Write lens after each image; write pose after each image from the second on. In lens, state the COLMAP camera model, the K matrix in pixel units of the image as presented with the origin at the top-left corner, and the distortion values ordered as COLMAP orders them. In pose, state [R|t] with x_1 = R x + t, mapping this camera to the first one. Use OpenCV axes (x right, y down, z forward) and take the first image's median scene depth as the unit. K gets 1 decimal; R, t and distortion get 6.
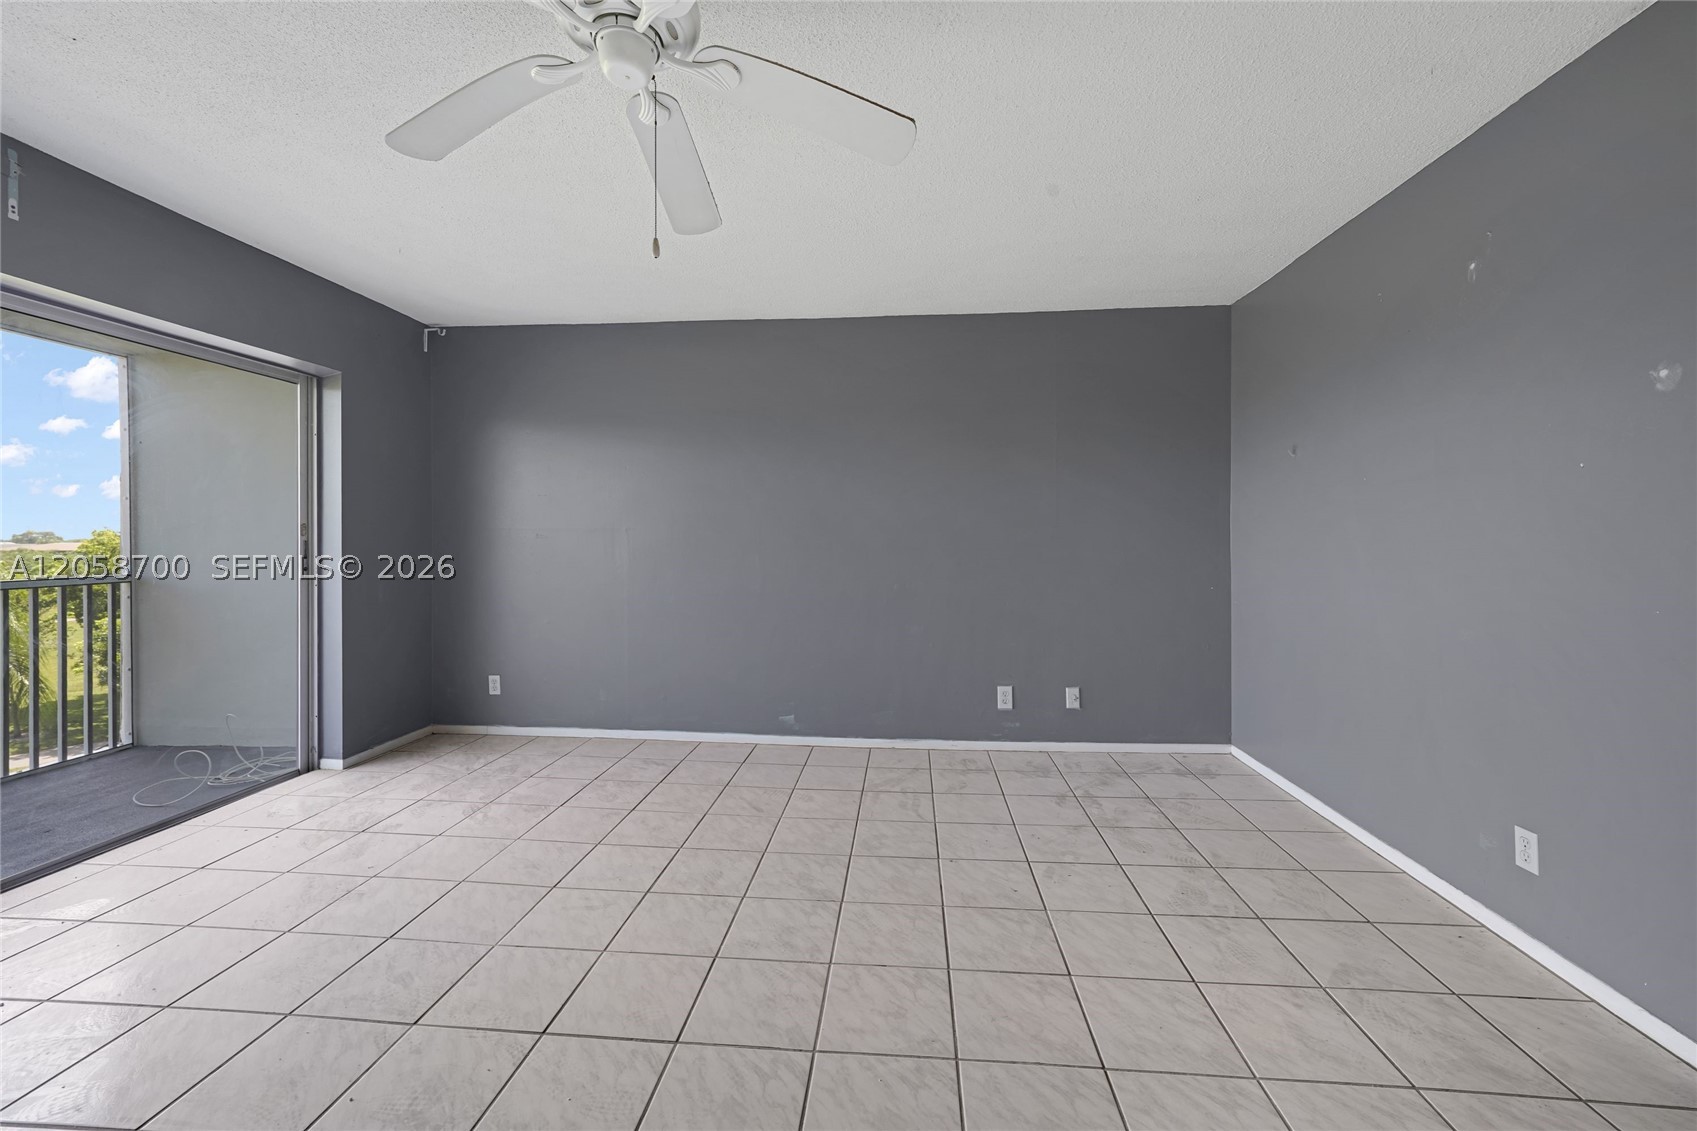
lens RADIAL K [[674.9, 0, 842.2], [0, 674.9, 551.7], [0, 0, 1]] dist [-0.010805, 0.002262]
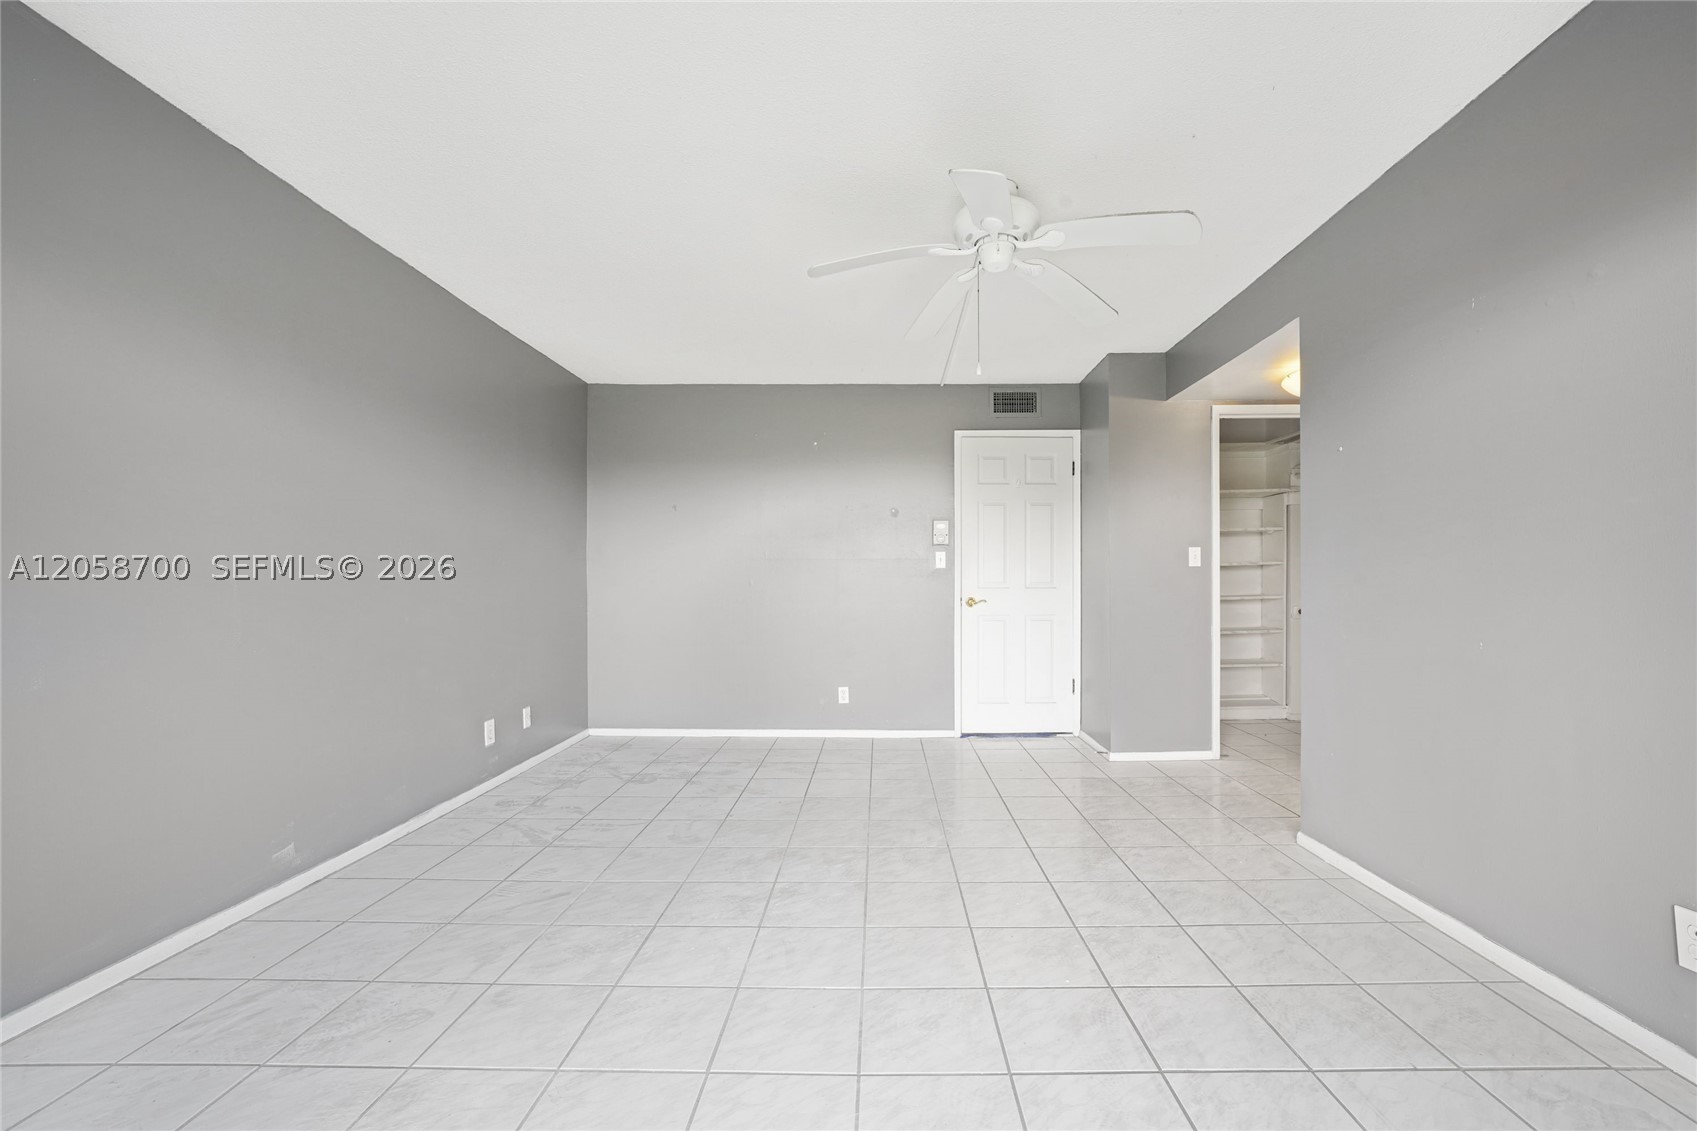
lens RADIAL K [[779.8, 0, 837.7], [0, 779.8, 576.6], [0, 0, 1]] dist [-0.004971, -0.000471]
pose [[-0.090788, 0.009405, 0.995826, -1.020364], [0.014768, 0.999858, -0.008097, 0.021917], [-0.995761, 0.013971, -0.090914, 0.725597]]
